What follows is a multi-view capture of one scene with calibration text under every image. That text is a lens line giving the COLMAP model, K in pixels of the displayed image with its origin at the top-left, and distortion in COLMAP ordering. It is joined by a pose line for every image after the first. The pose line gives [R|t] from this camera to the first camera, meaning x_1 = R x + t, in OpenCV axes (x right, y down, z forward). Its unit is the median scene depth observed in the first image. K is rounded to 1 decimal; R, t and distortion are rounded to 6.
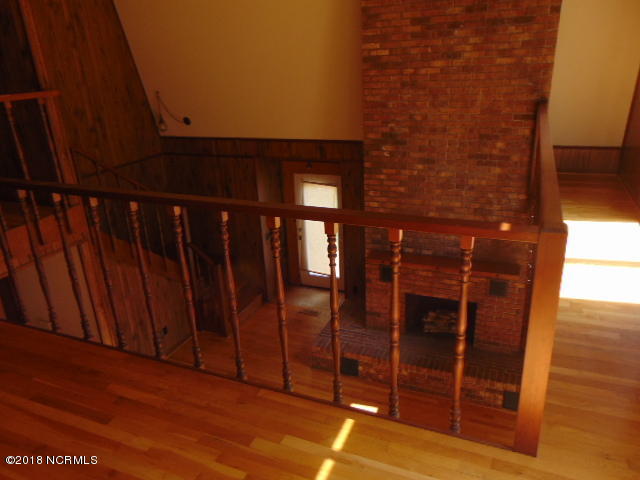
lens RADIAL K [[482.0, 0, 320.1], [0, 482.0, 243.3], [0, 0, 1]] dist [-0.027680, 0.066253]
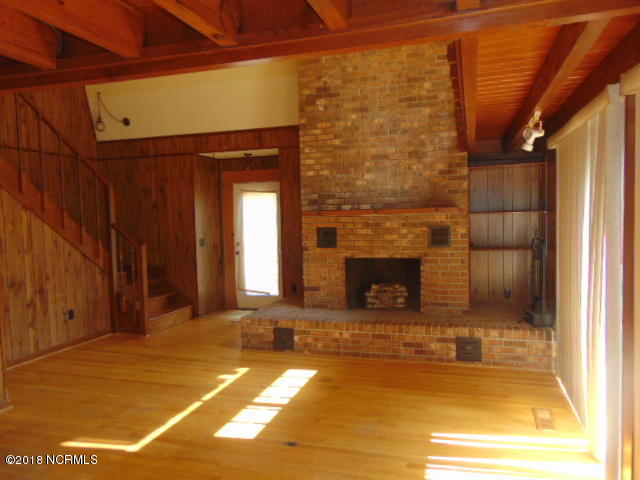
lens RADIAL K [[482.0, 0, 320.1], [0, 482.0, 243.3], [0, 0, 1]] dist [-0.027680, 0.066253]
pose [[0.995383, 0.016561, 0.094539, 0.044293], [0.013859, 0.949876, -0.312321, 0.397902], [-0.094973, 0.312189, 0.945261, 0.126581]]
